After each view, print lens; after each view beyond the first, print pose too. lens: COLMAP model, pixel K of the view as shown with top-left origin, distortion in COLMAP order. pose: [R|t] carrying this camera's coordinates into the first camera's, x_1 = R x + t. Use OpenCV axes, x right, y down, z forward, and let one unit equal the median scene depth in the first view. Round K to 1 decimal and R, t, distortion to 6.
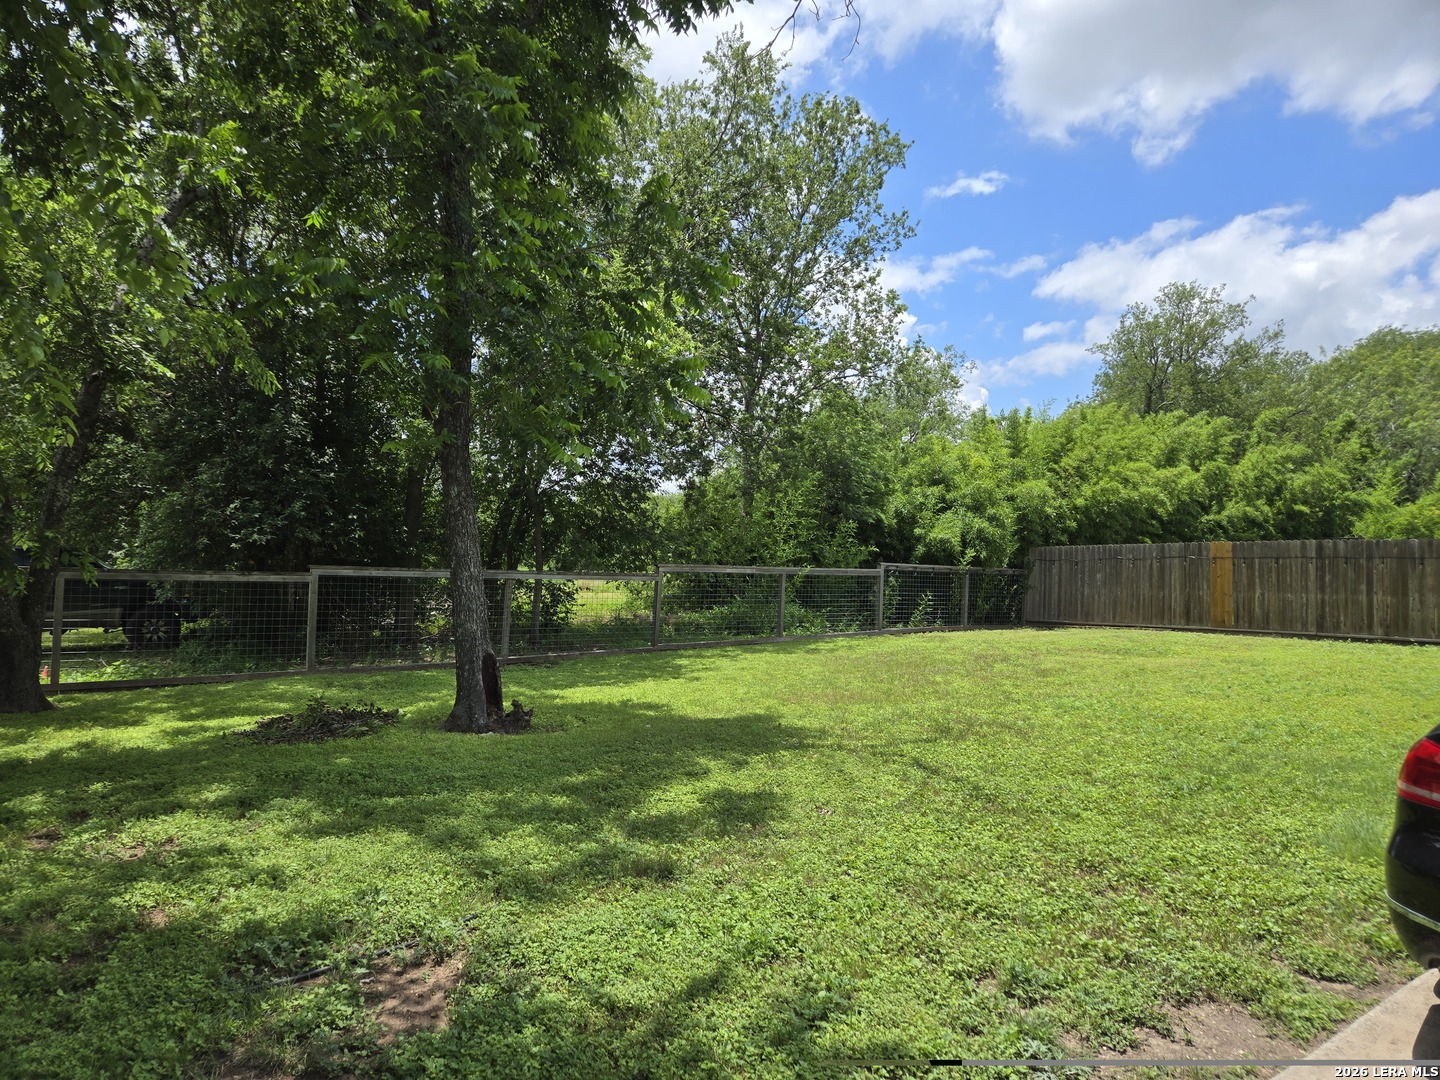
lens RADIAL K [[945.7, 0, 719.5], [0, 945.7, 556.2], [0, 0, 1]] dist [0.003969, 0.001308]
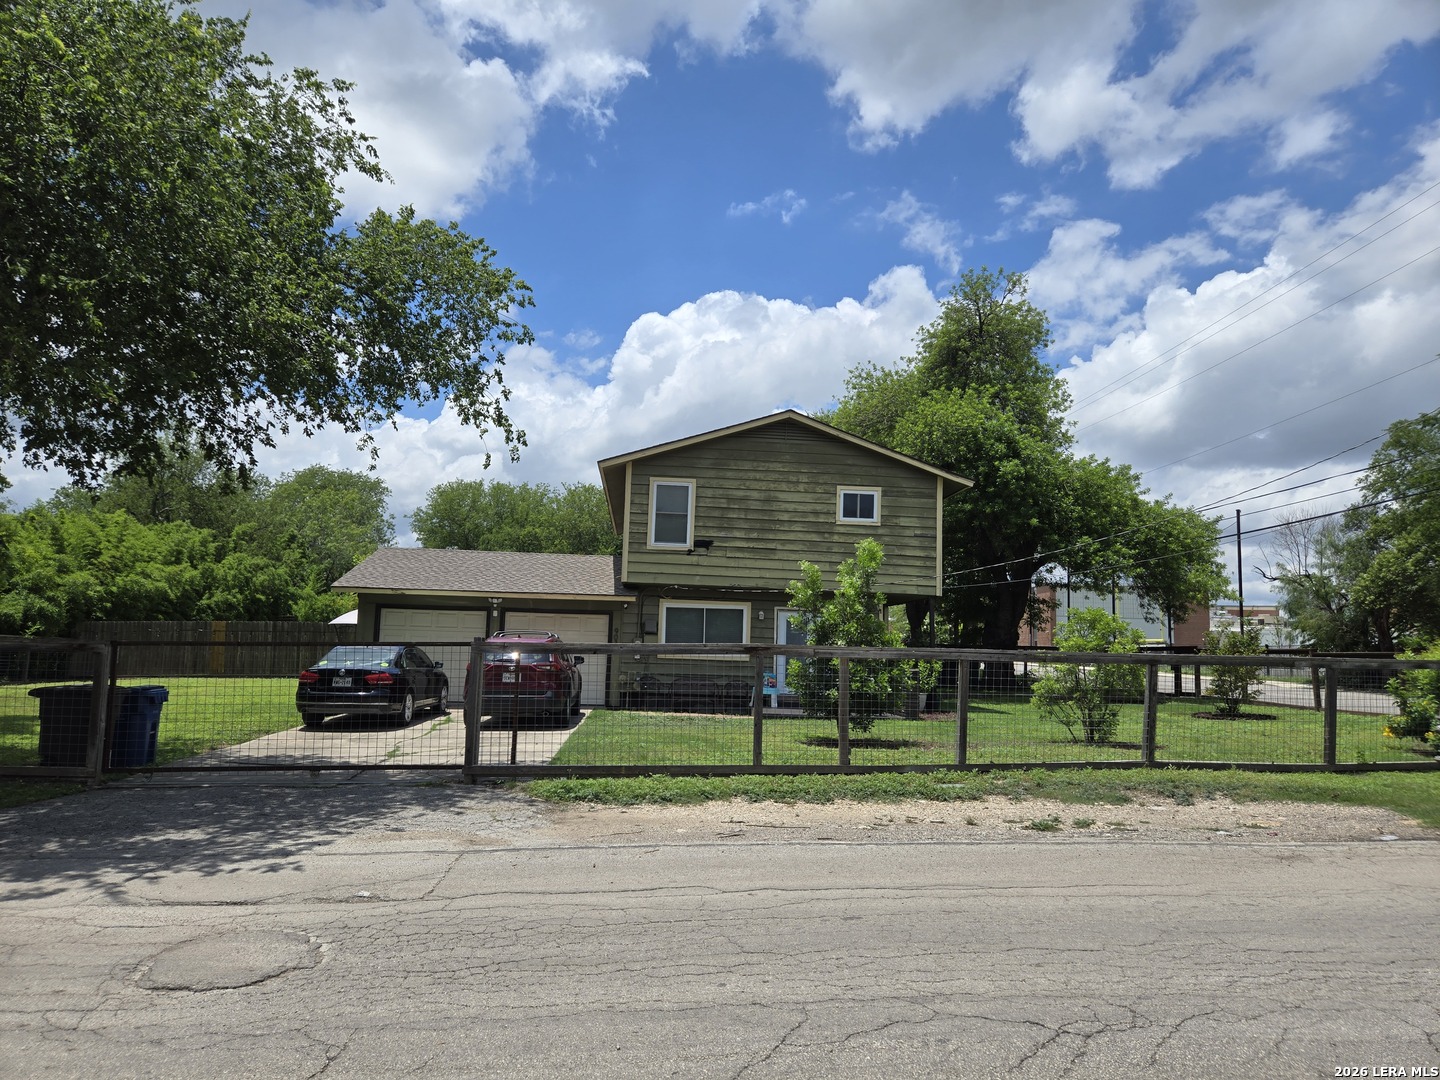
lens RADIAL K [[945.7, 0, 719.5], [0, 945.7, 556.2], [0, 0, 1]] dist [0.003969, 0.001308]
pose [[0.526442, 0.074818, 0.846913, -0.305551], [-0.017236, 0.996855, -0.077351, -0.011041], [-0.850037, 0.026124, 0.526075, -0.449369]]
